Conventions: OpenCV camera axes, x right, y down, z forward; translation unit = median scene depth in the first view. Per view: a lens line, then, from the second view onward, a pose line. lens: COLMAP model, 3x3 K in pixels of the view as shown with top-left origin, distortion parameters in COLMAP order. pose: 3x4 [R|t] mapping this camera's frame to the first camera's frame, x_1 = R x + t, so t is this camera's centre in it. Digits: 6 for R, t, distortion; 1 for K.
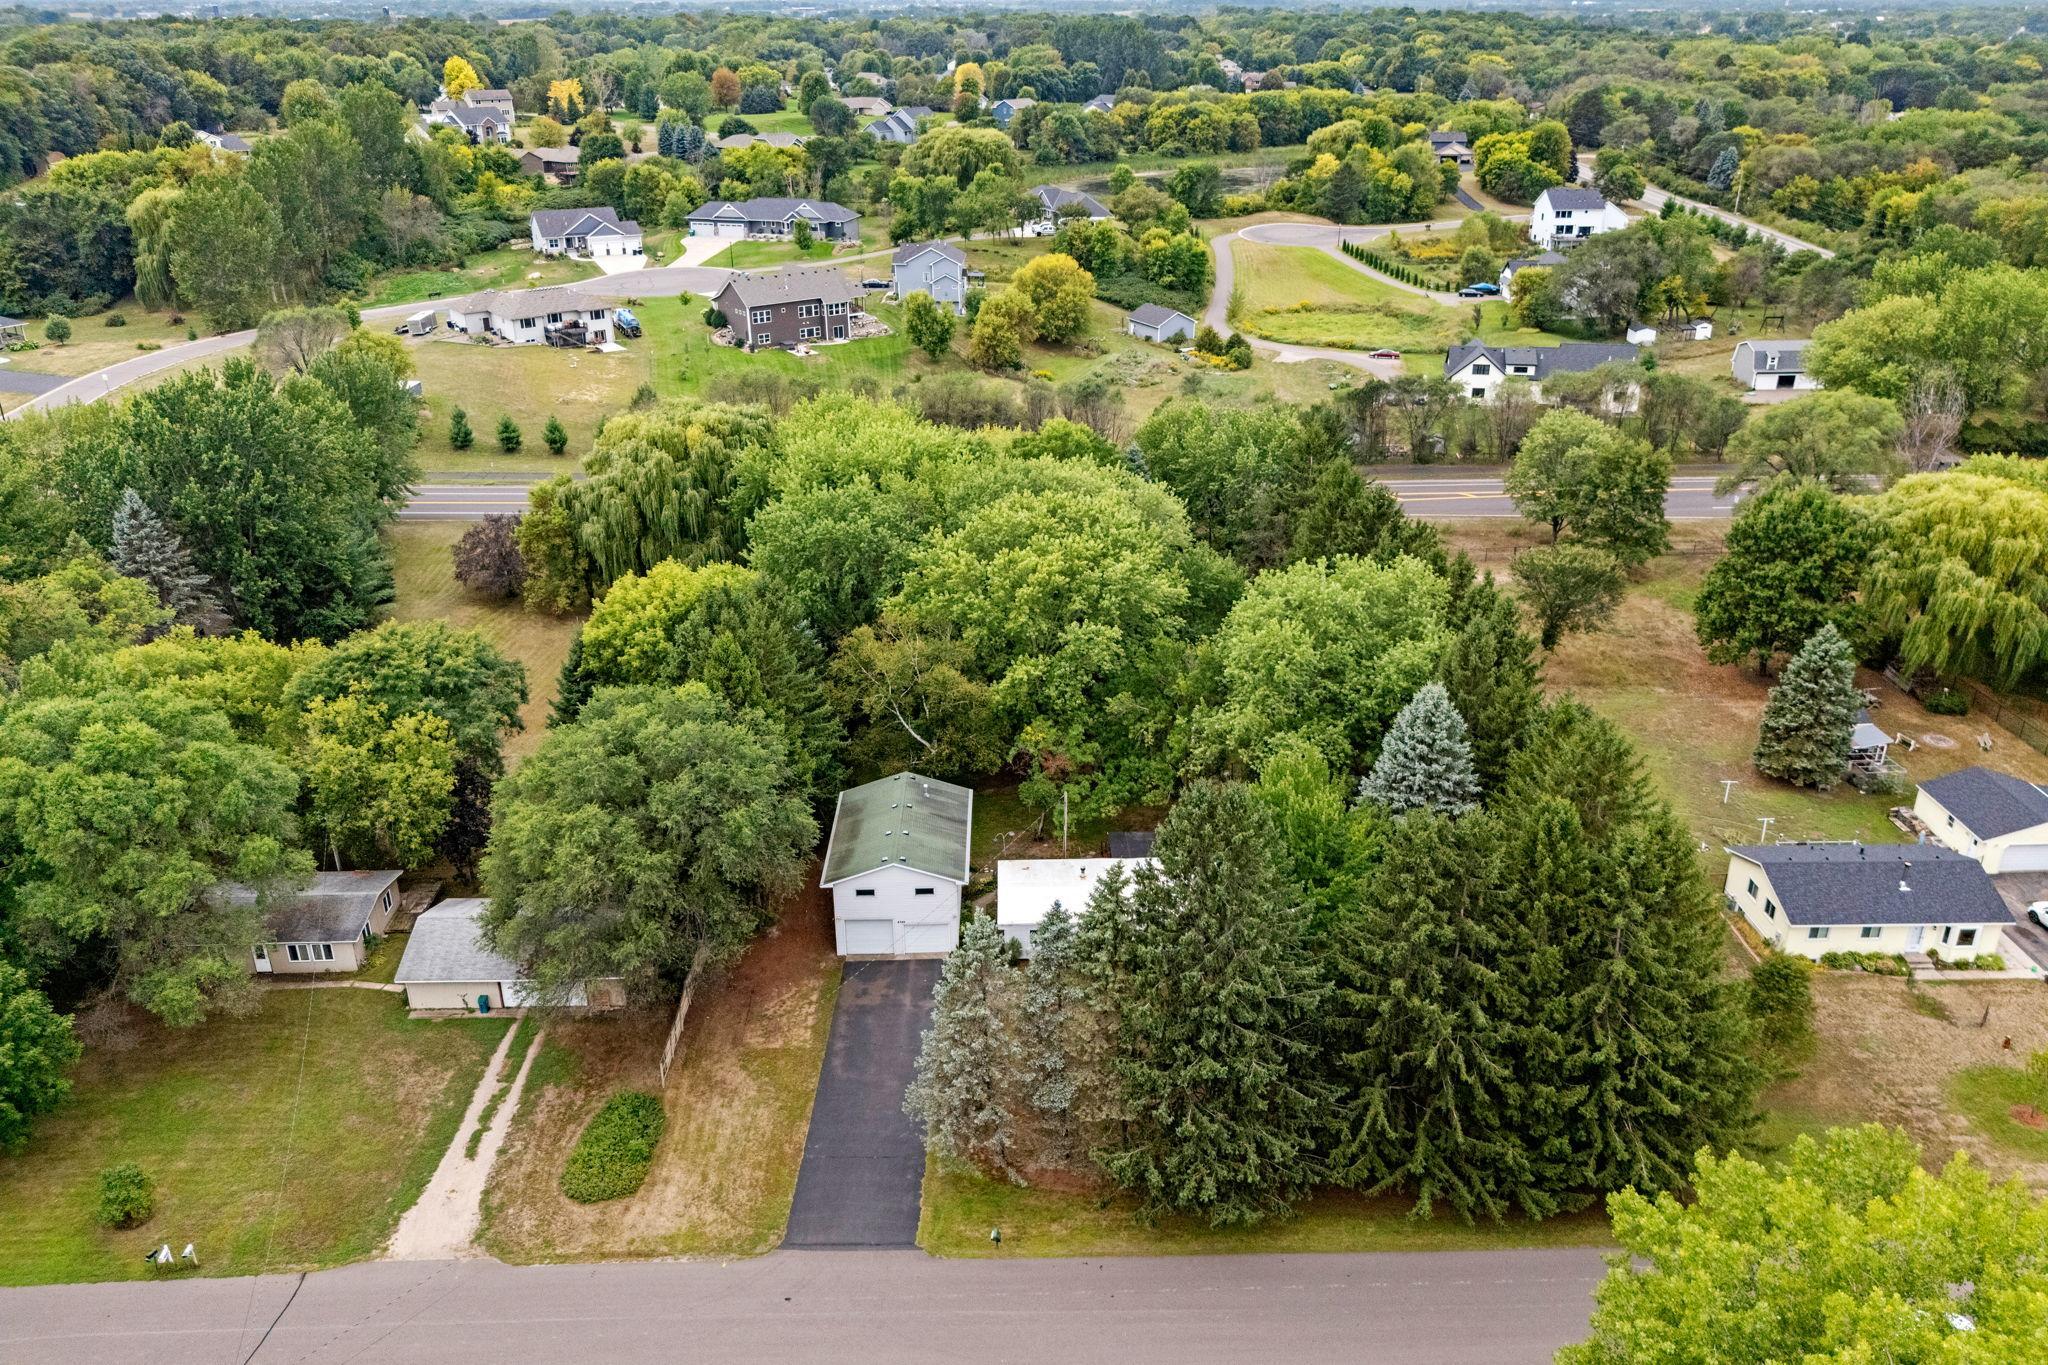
lens RADIAL K [[1451.1, 0, 1024.0], [0, 1451.1, 682.5], [0, 0, 1]] dist [0.053219, -0.053931]
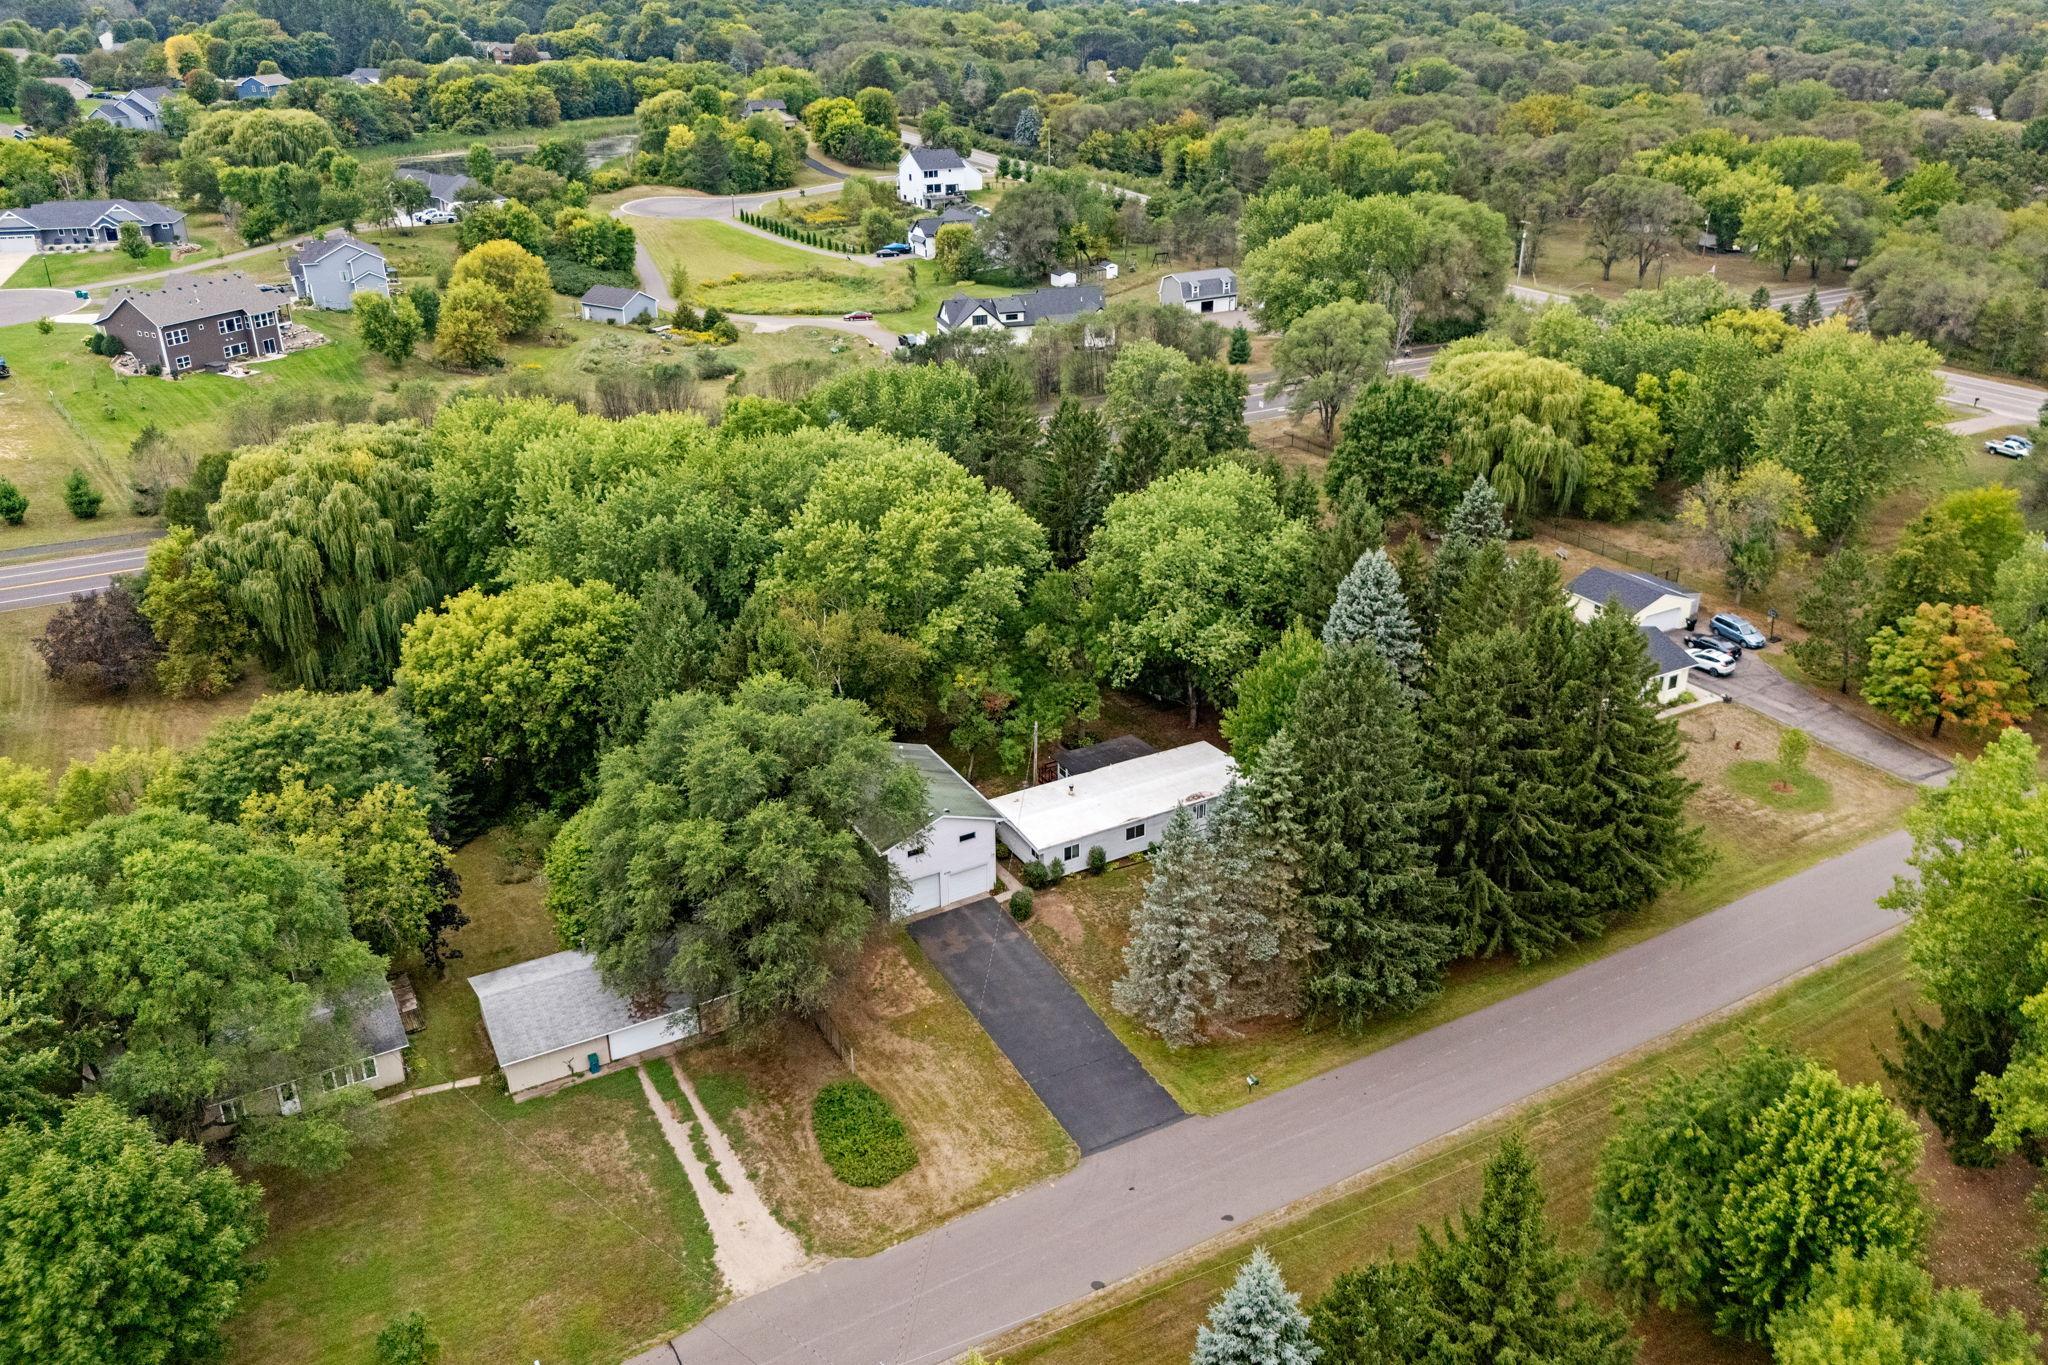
lens RADIAL K [[1501.2, 0, 1024.0], [0, 1501.2, 682.5], [0, 0, 1]] dist [0.045373, -0.046801]
pose [[0.882929, -0.197872, 0.425773, -0.160268], [0.195208, 0.979467, 0.050389, -0.003424], [-0.427001, 0.038624, 0.903426, 0.004953]]
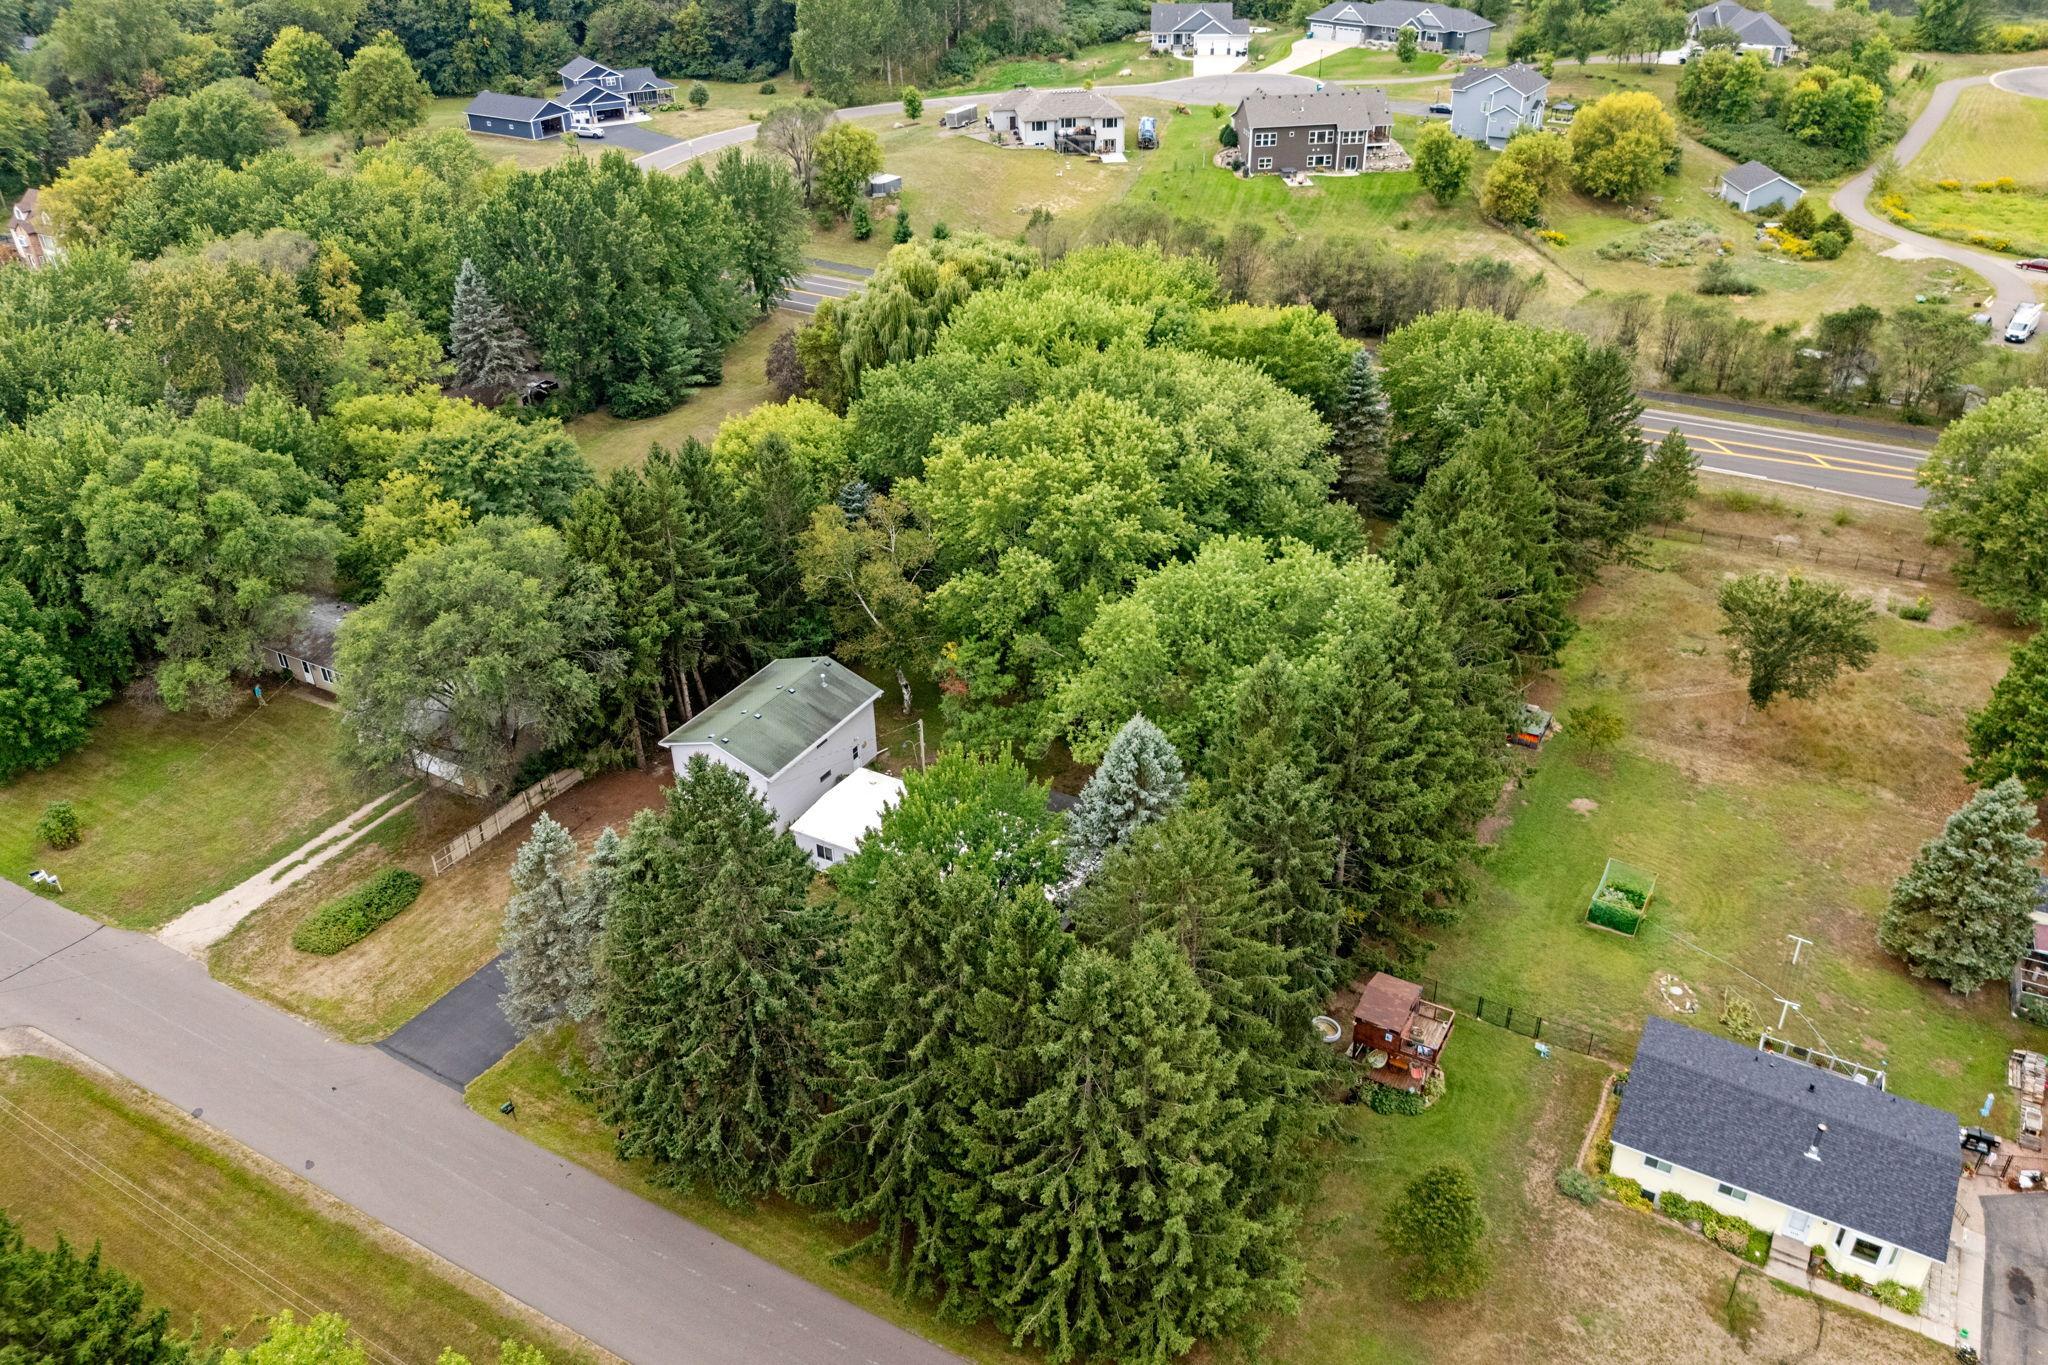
lens RADIAL K [[1426.3, 0, 1024.0], [0, 1426.3, 682.5], [0, 0, 1]] dist [0.057339, -0.061284]
pose [[0.865120, 0.259312, -0.429330, 0.178330], [-0.198302, 0.963076, 0.182102, -0.048928], [0.460699, -0.072403, 0.884599, 0.070967]]
